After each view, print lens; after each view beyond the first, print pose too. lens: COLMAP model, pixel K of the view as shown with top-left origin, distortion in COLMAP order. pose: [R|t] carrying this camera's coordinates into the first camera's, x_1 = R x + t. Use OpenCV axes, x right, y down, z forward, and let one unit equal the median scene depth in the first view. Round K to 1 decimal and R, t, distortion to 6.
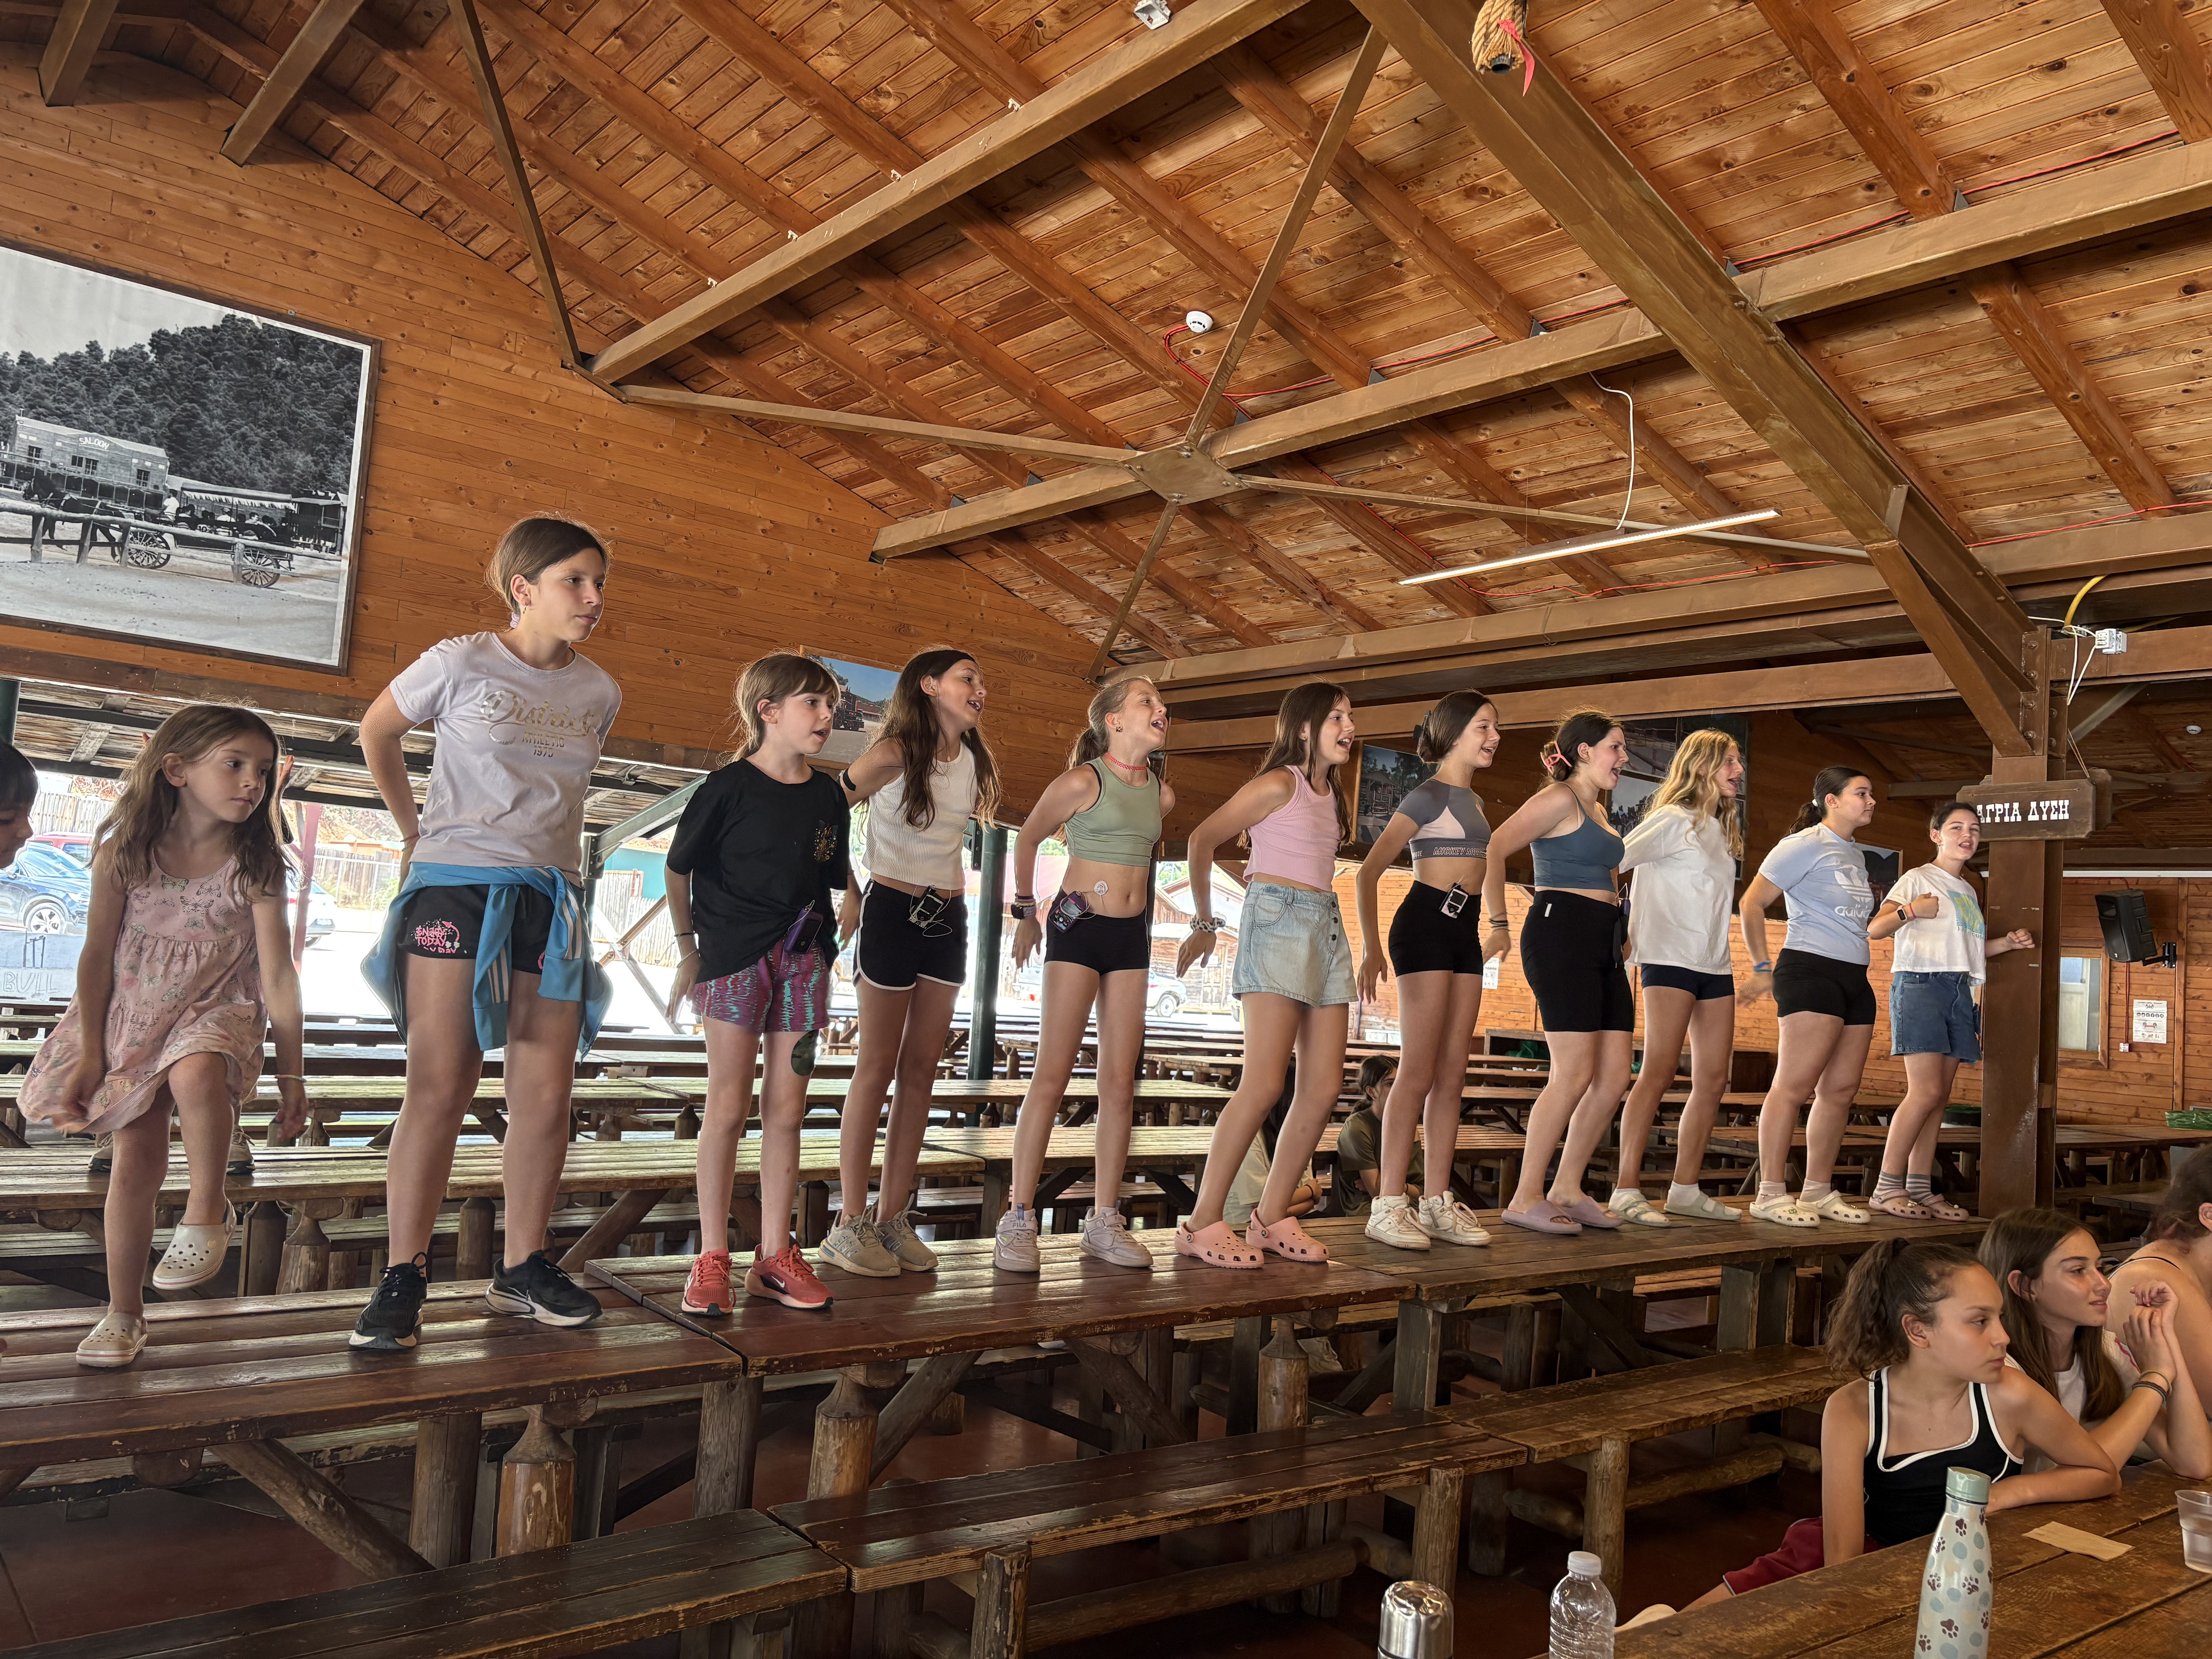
lens RADIAL K [[1678.0, 0, 1112.5], [0, 1678.0, 847.4], [0, 0, 1]] dist [0.040430, -0.035104]
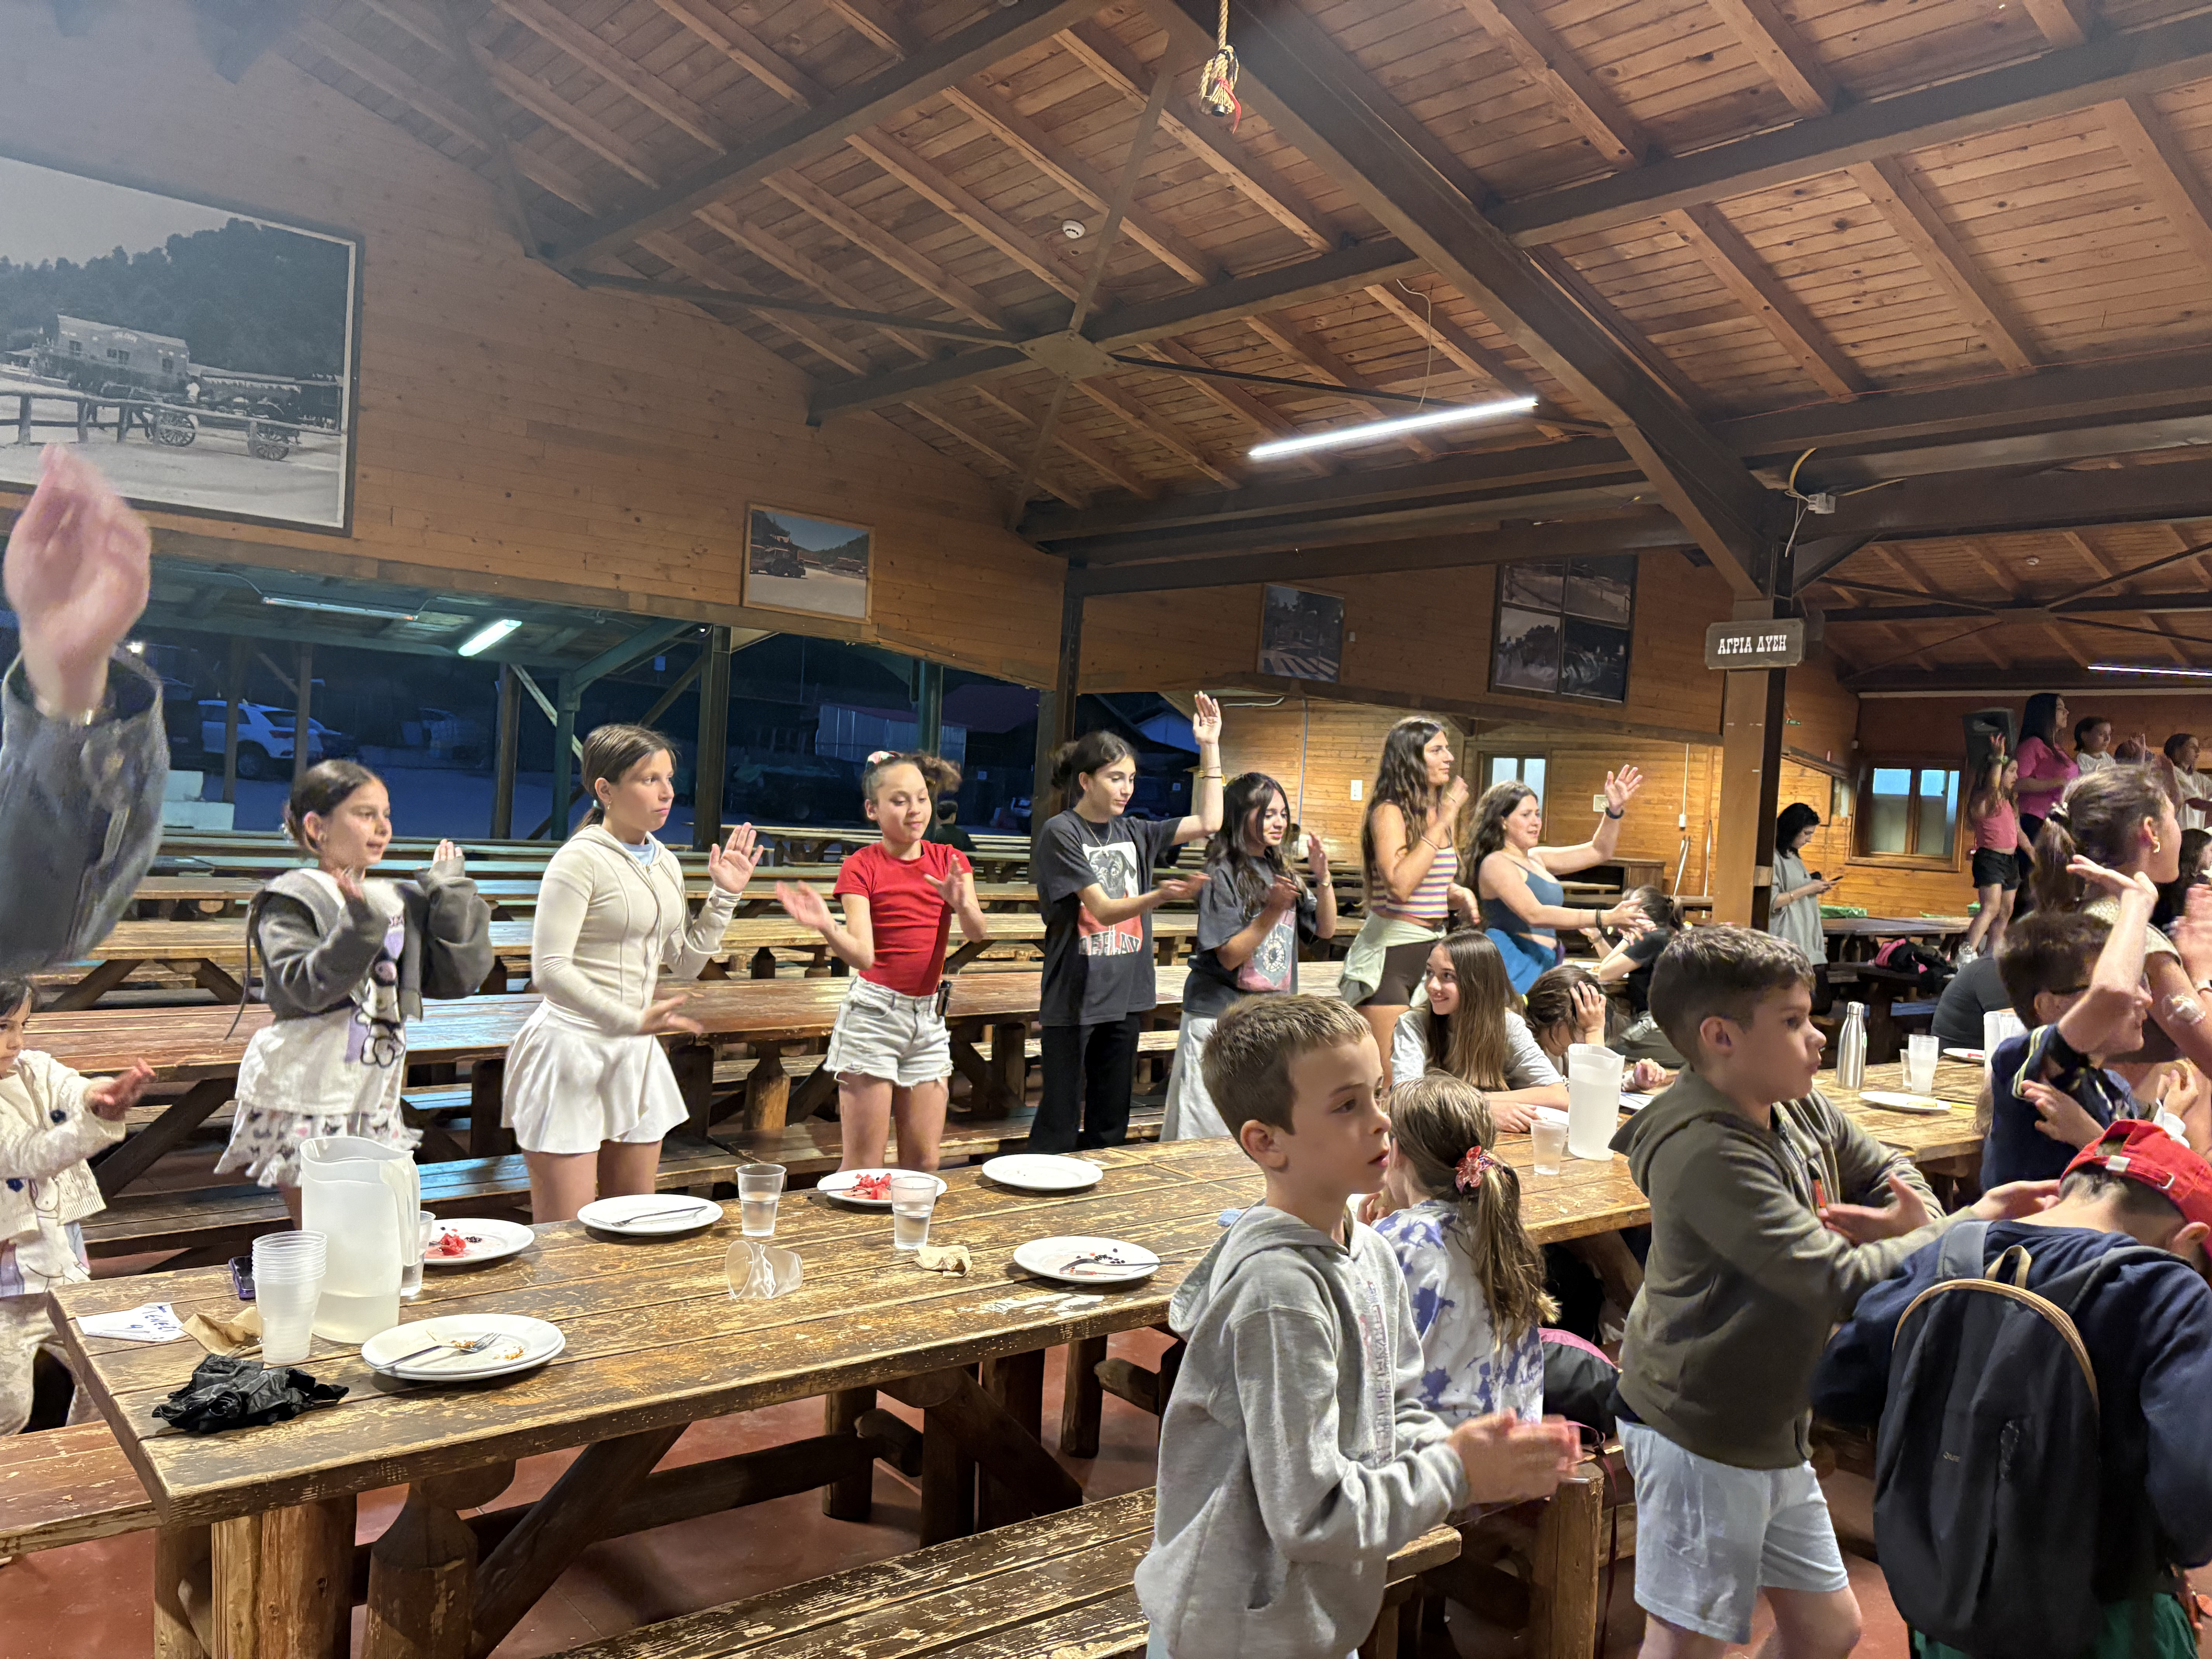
lens RADIAL K [[1678.0, 0, 1111.9], [0, 1678.0, 843.9], [0, 0, 1]] dist [0.040430, -0.035104]
pose [[0.999864, -0.010294, 0.012917, 0.053442], [0.008959, 0.995000, 0.099475, -0.003040], [-0.013877, -0.099346, 0.994956, -0.190815]]
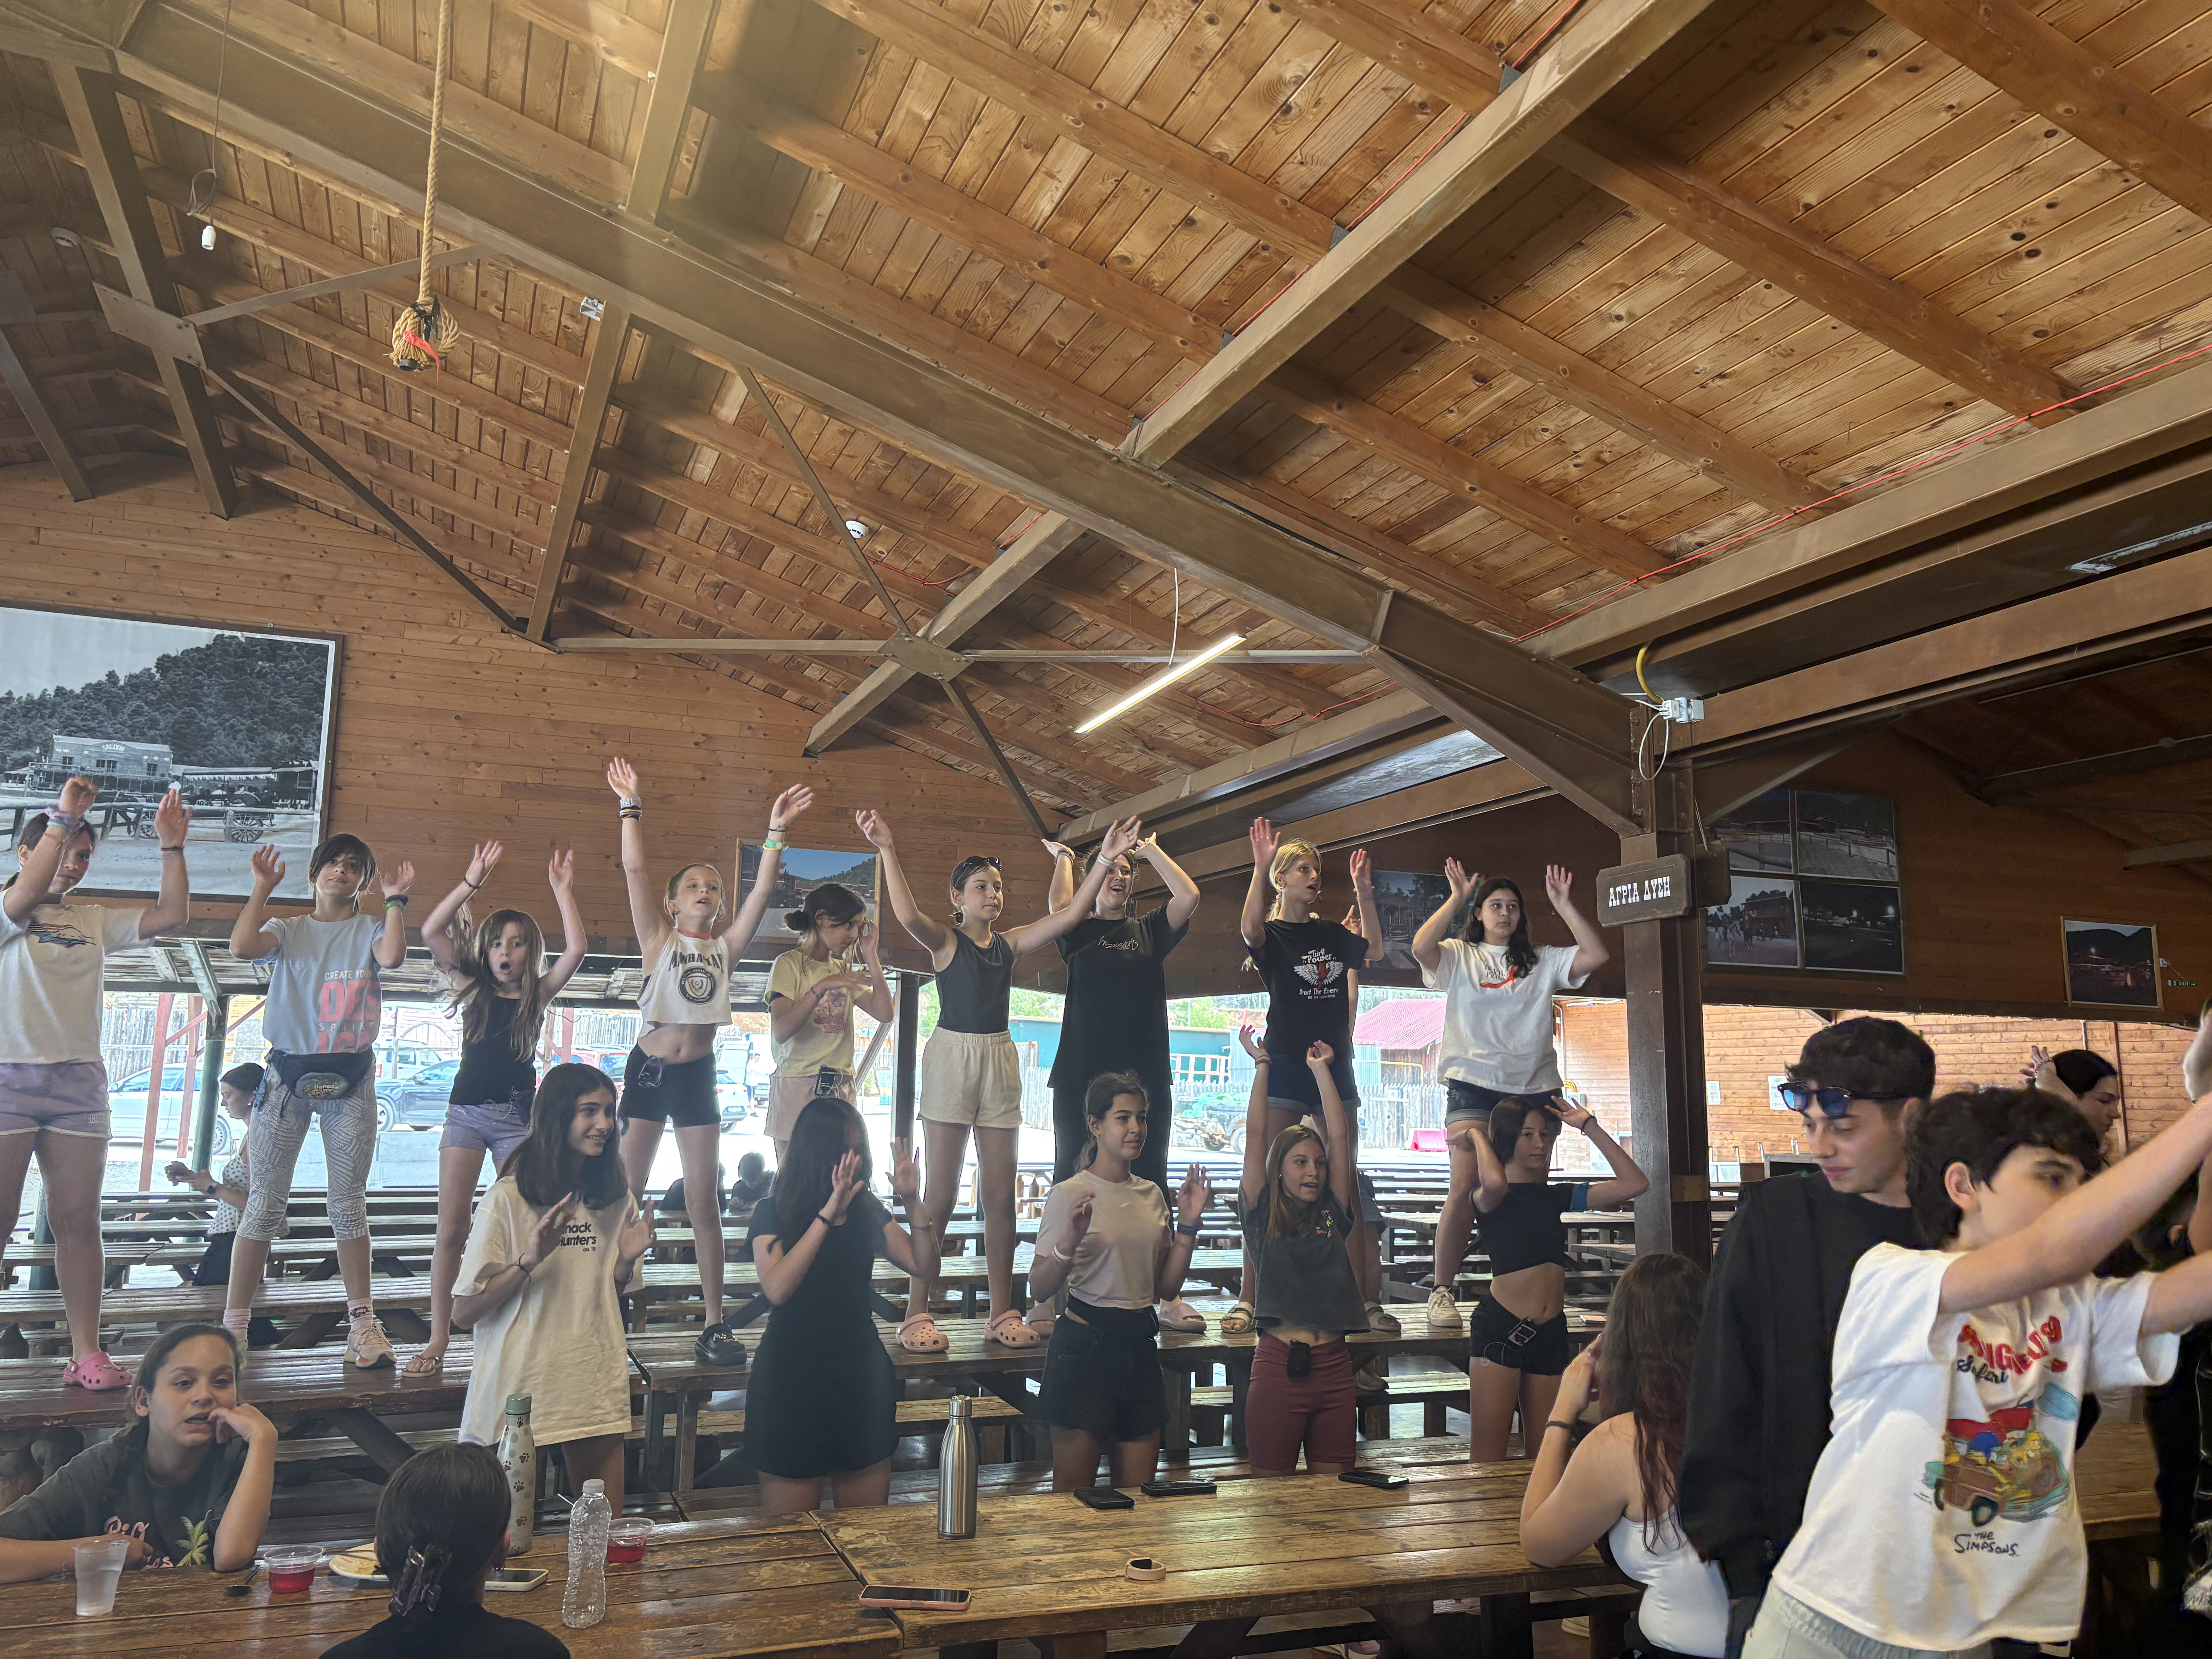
lens RADIAL K [[1678.0, 0, 1106.8], [0, 1678.0, 843.3], [0, 0, 1]] dist [0.040430, -0.035104]
pose [[0.955119, -0.102665, -0.277862, 0.461646], [0.075879, 0.991518, -0.105521, 0.026877], [0.286339, 0.079702, 0.954808, -0.011741]]
